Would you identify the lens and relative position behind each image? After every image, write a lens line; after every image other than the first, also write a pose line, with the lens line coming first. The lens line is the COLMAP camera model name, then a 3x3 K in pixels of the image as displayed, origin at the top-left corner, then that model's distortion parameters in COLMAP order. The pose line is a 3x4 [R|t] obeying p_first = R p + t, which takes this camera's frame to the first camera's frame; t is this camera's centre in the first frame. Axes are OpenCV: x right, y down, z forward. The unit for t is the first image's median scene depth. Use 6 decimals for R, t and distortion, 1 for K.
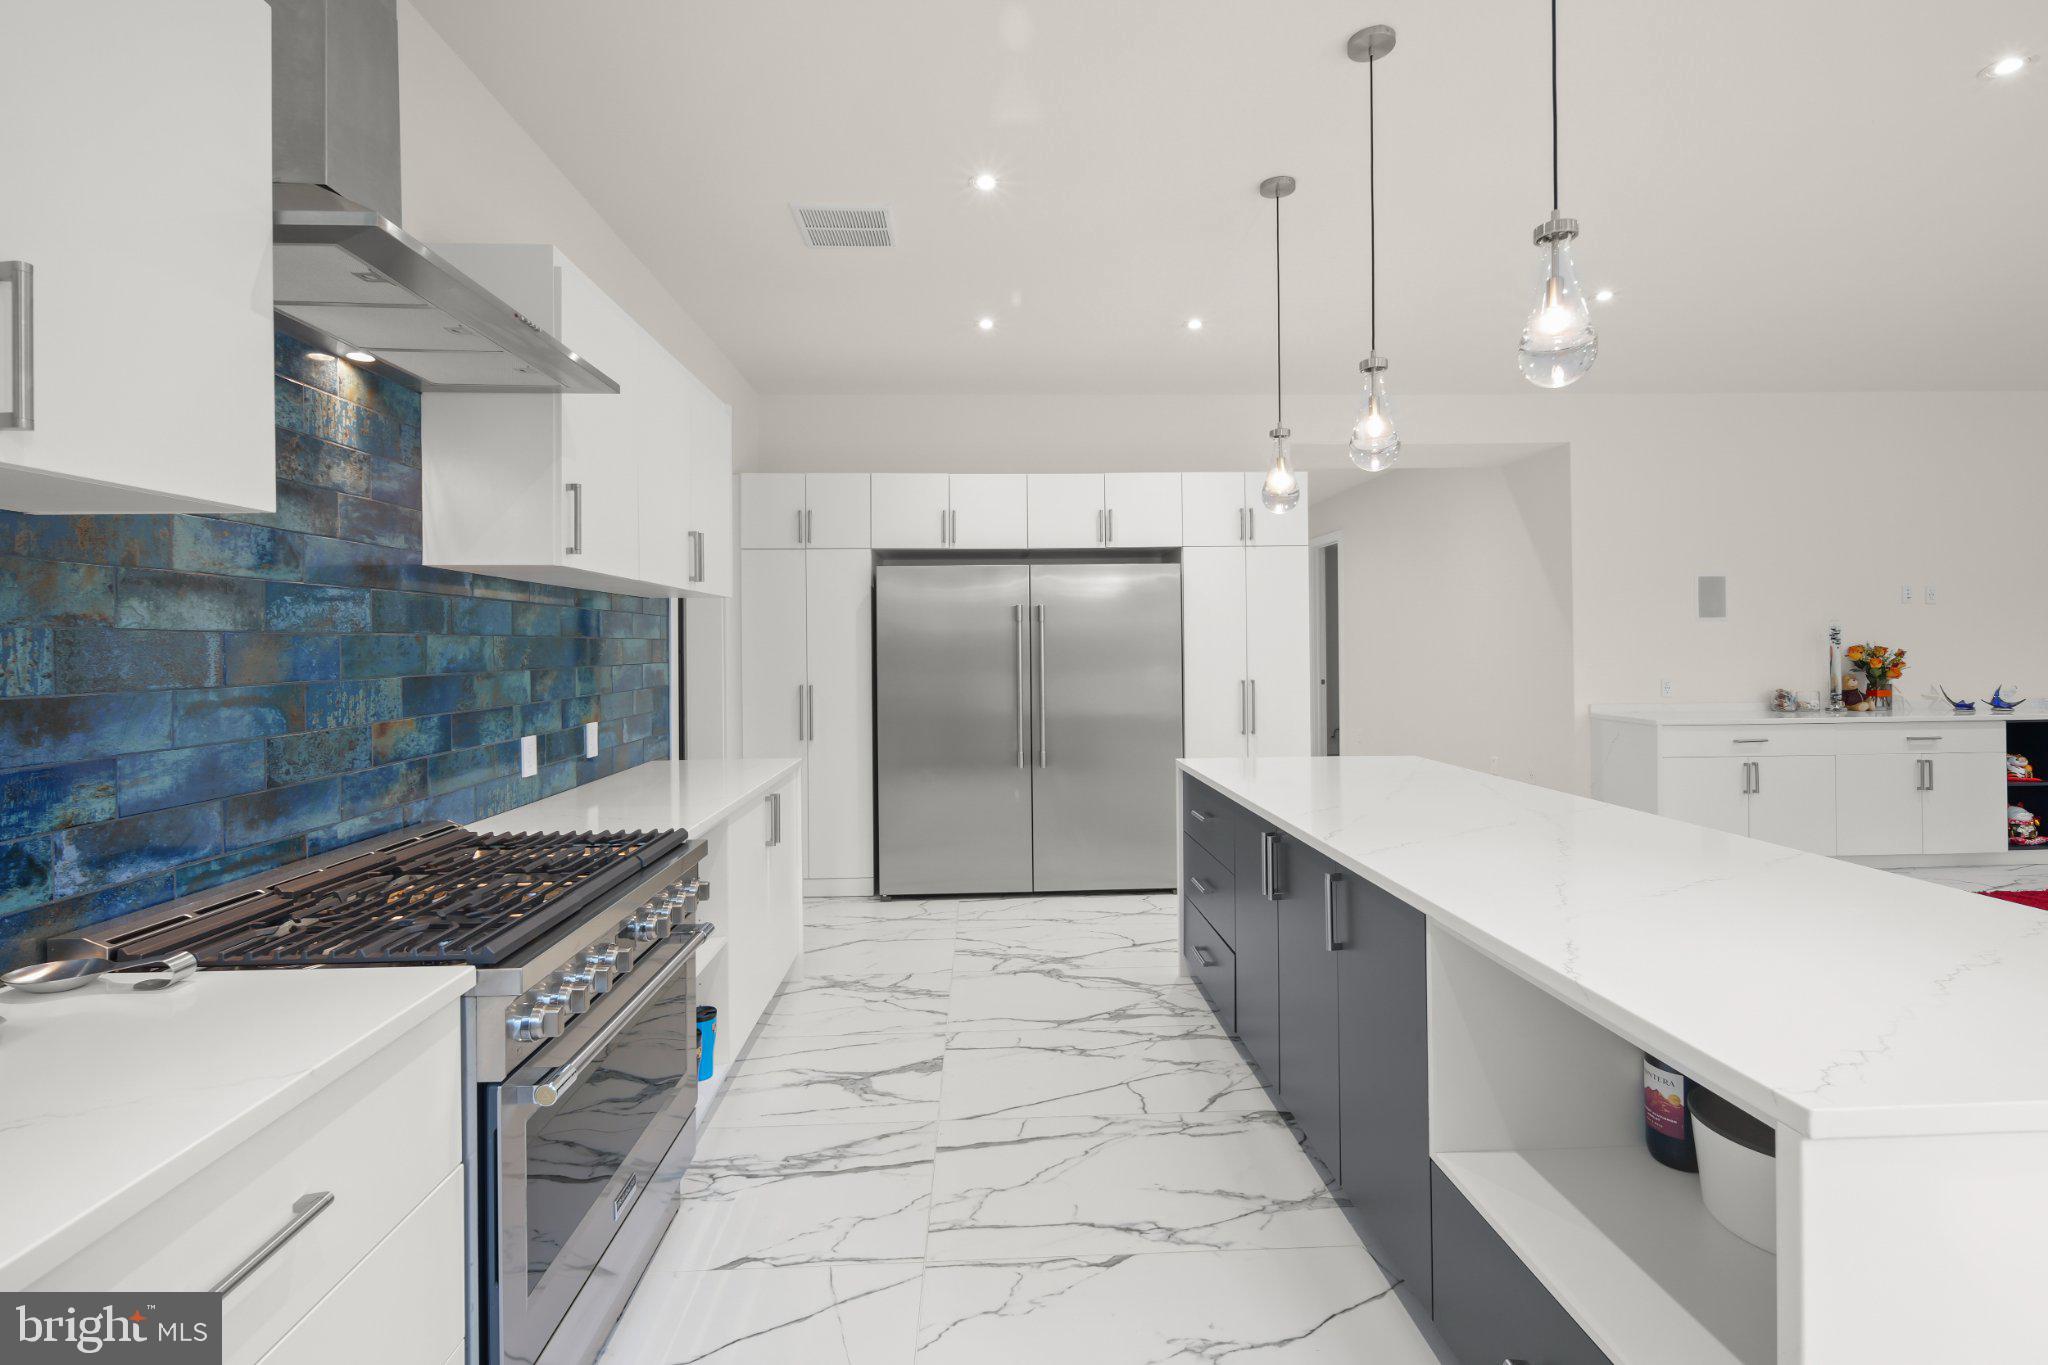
lens RADIAL K [[906.7, 0, 1025.7], [0, 906.7, 644.1], [0, 0, 1]] dist [0.006140, -0.004604]
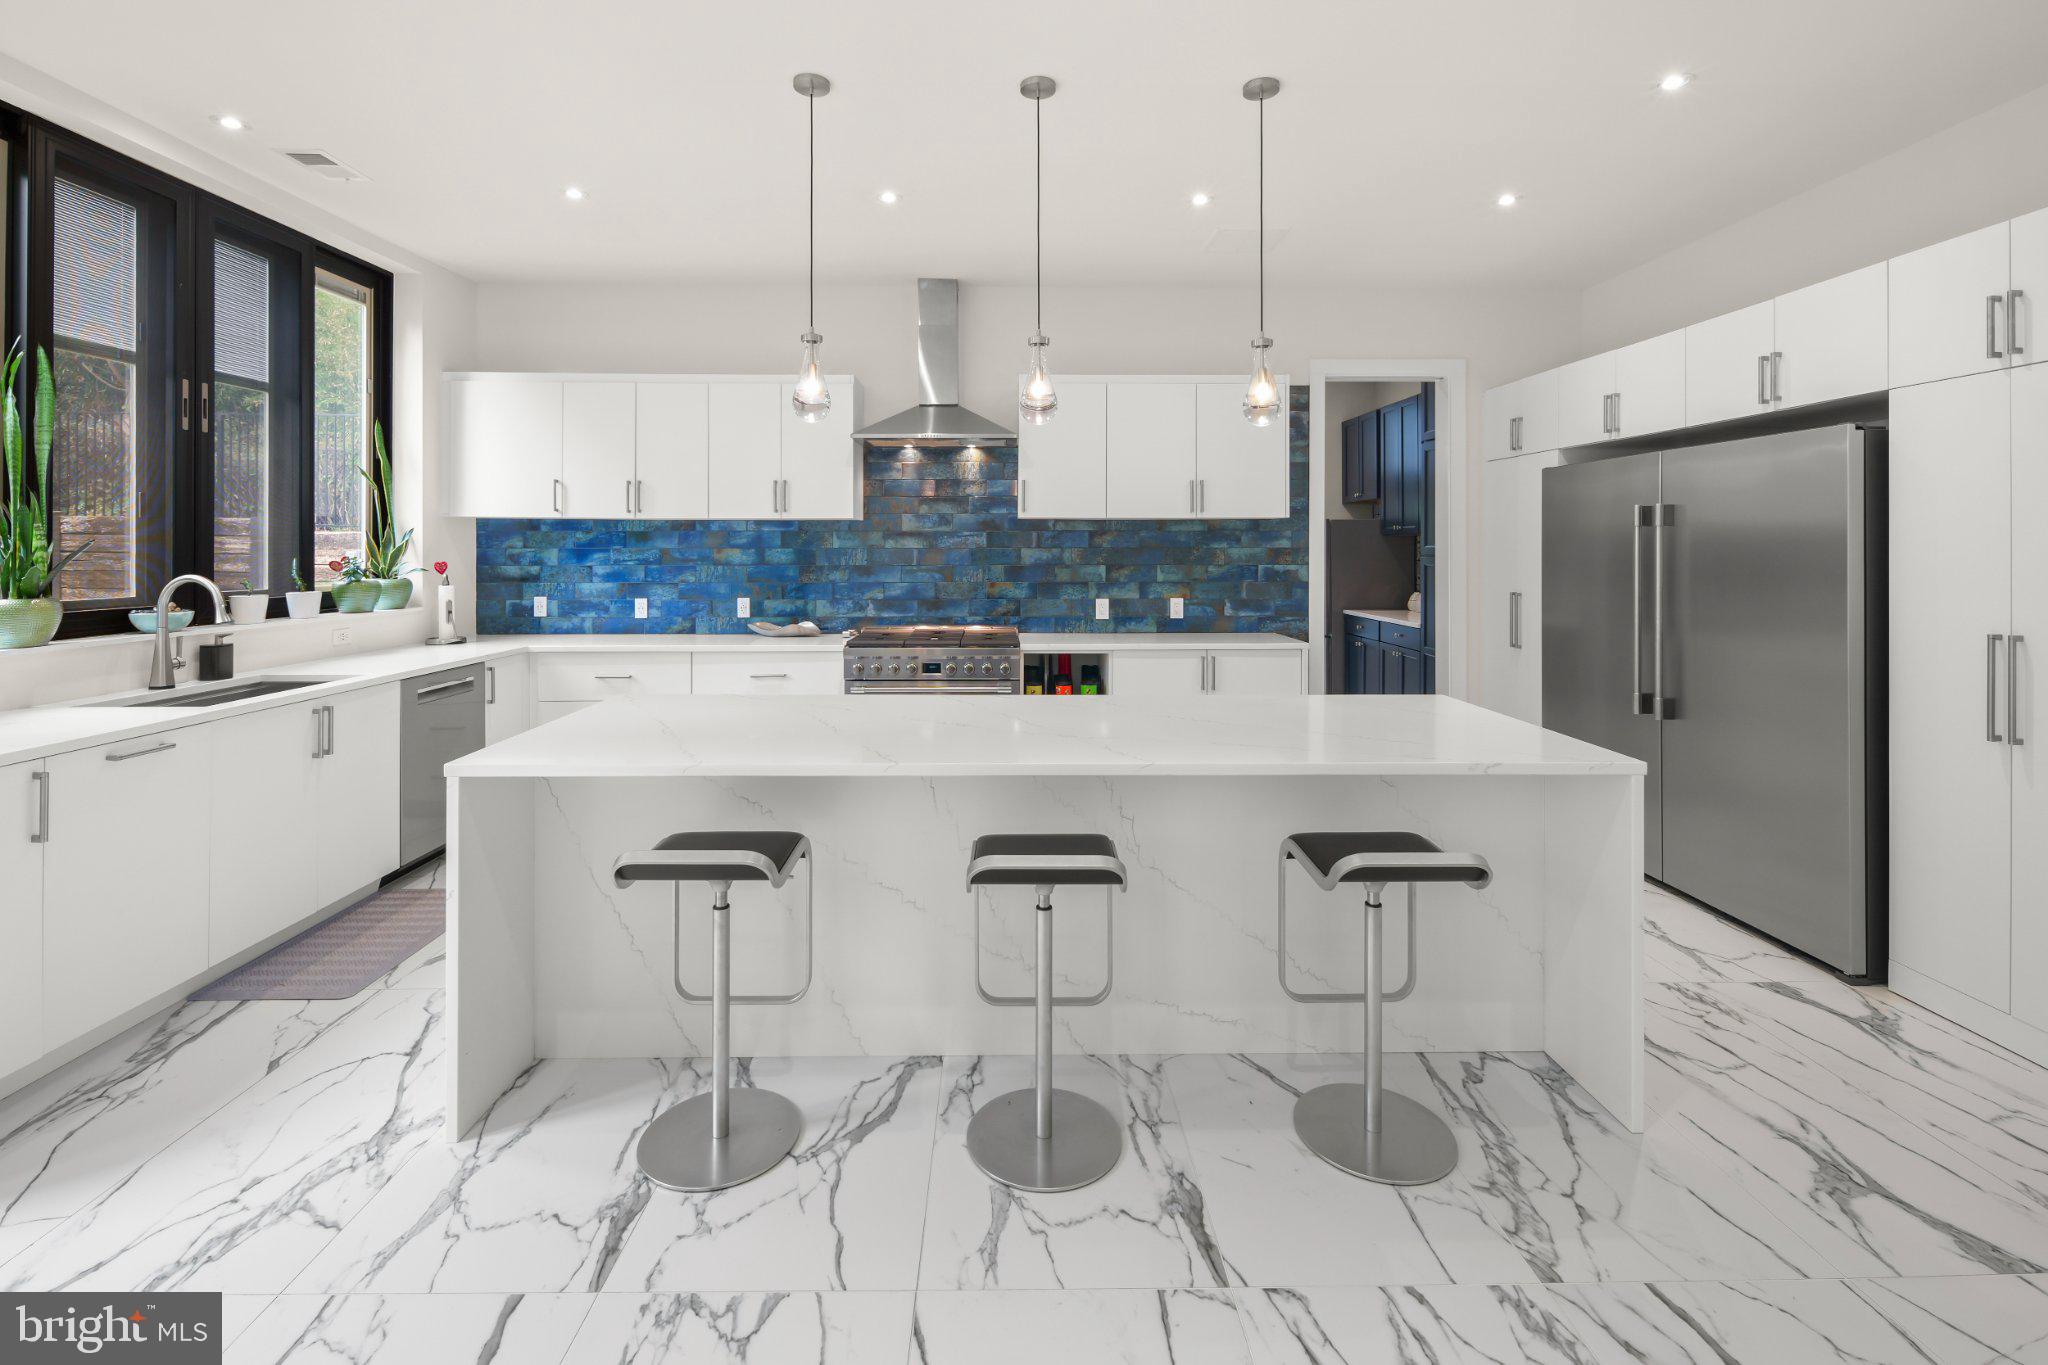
lens RADIAL K [[906.7, 0, 1018.5], [0, 906.7, 550.0], [0, 0, 1]] dist [0.006140, -0.004604]
pose [[-0.025265, 0.010677, -0.999624, 1.336033], [0.002349, 0.999941, 0.010621, -0.023677], [0.999678, -0.002080, -0.025289, 0.814465]]
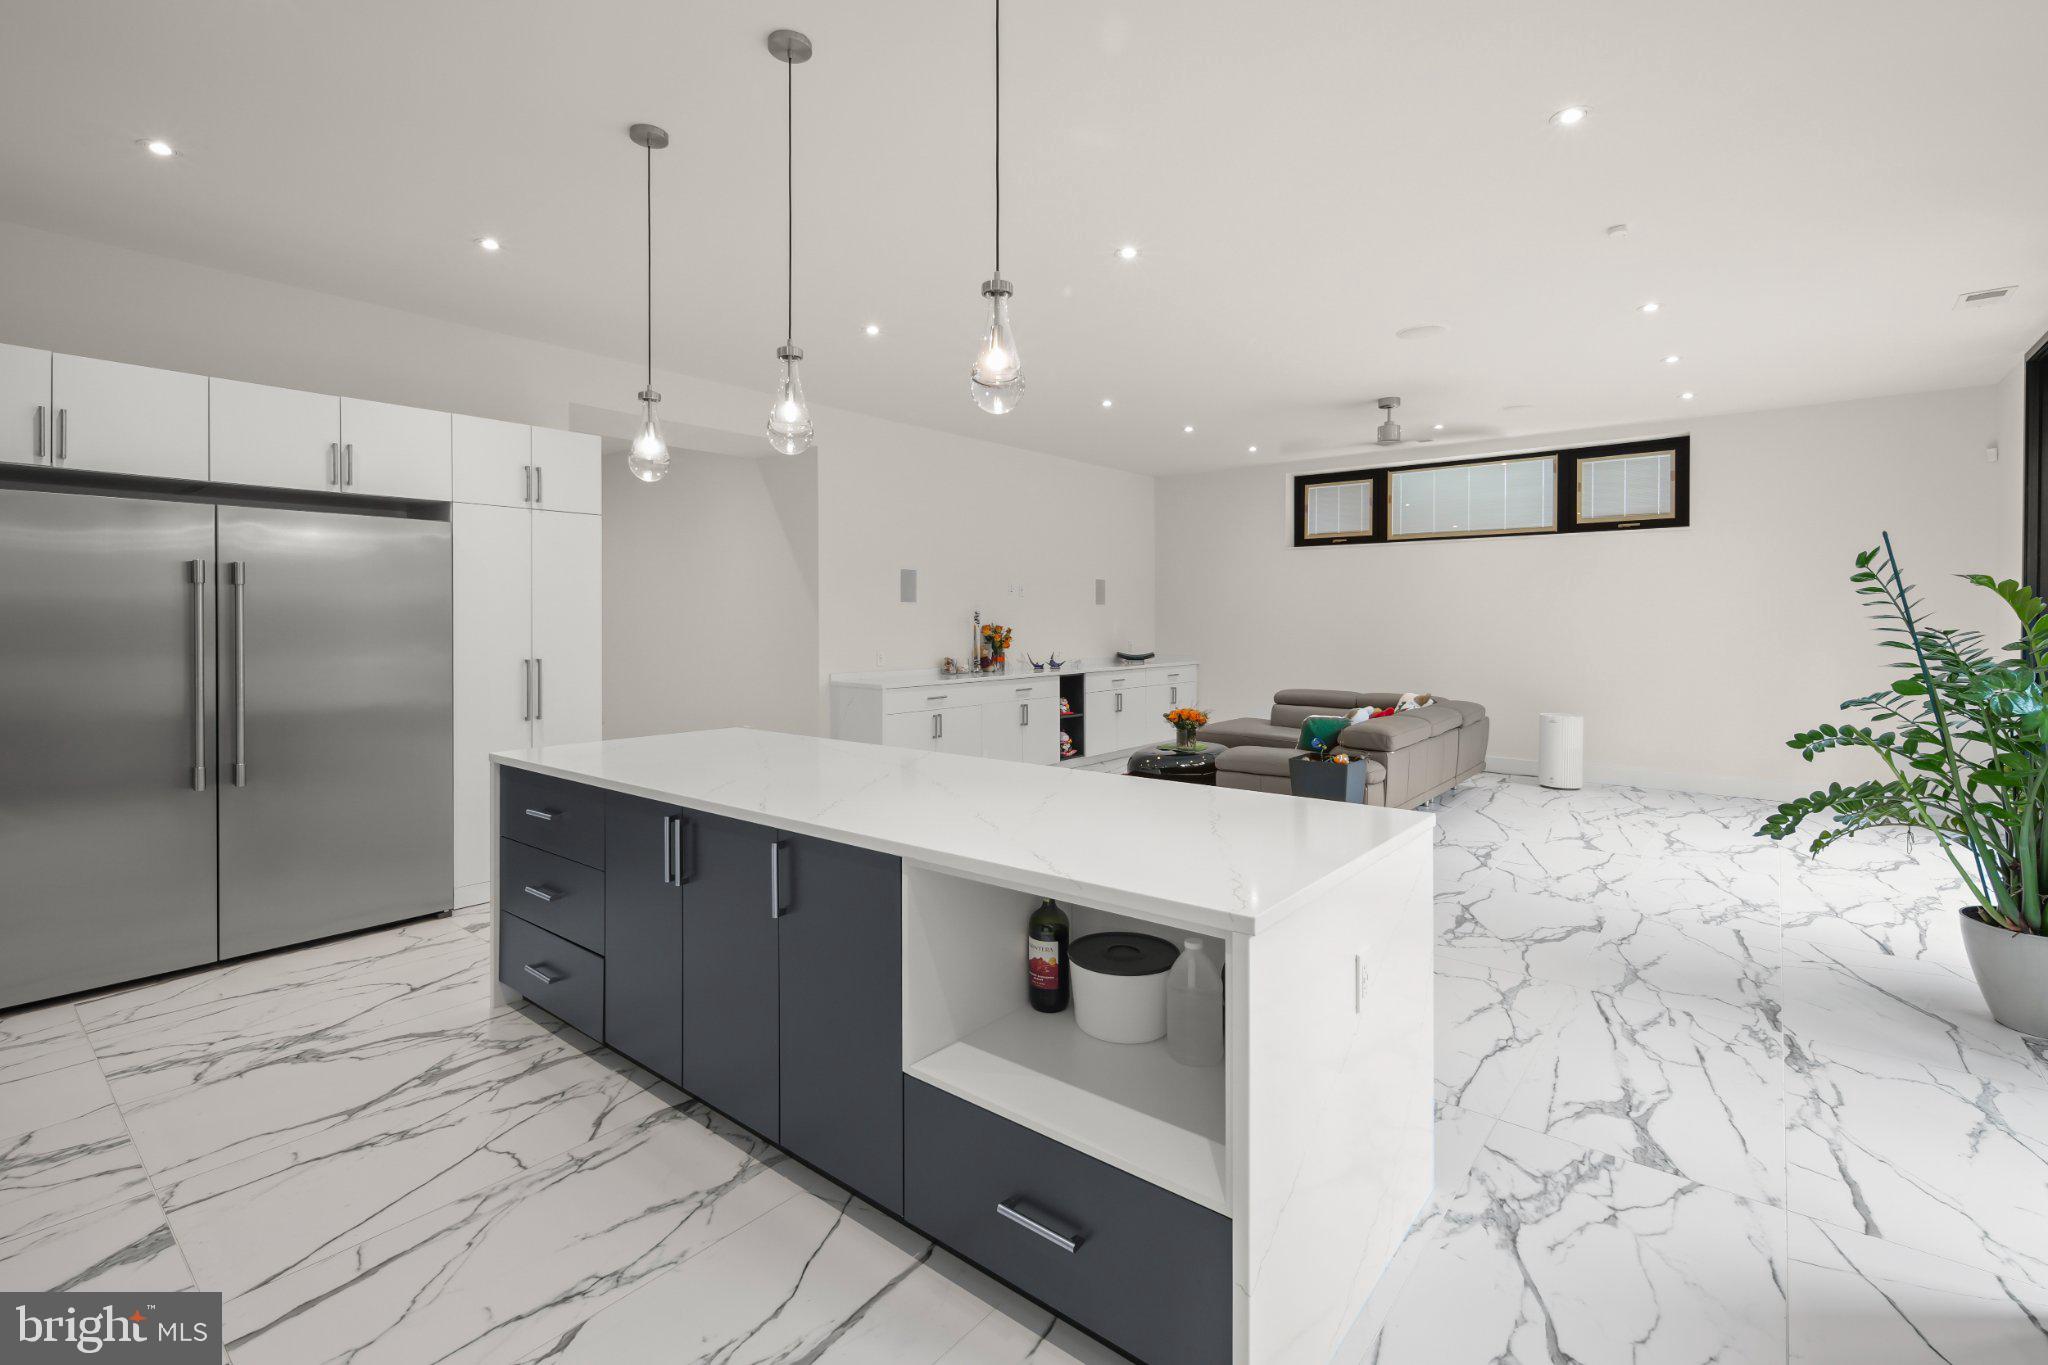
lens RADIAL K [[906.7, 0, 1023.1], [0, 906.7, 622.7], [0, 0, 1]] dist [0.006140, -0.004604]
pose [[0.664997, 0.007935, 0.746804, -0.181221], [-0.008186, 0.999961, -0.003335, 0.004514], [-0.746801, -0.003896, 0.665036, 0.082104]]
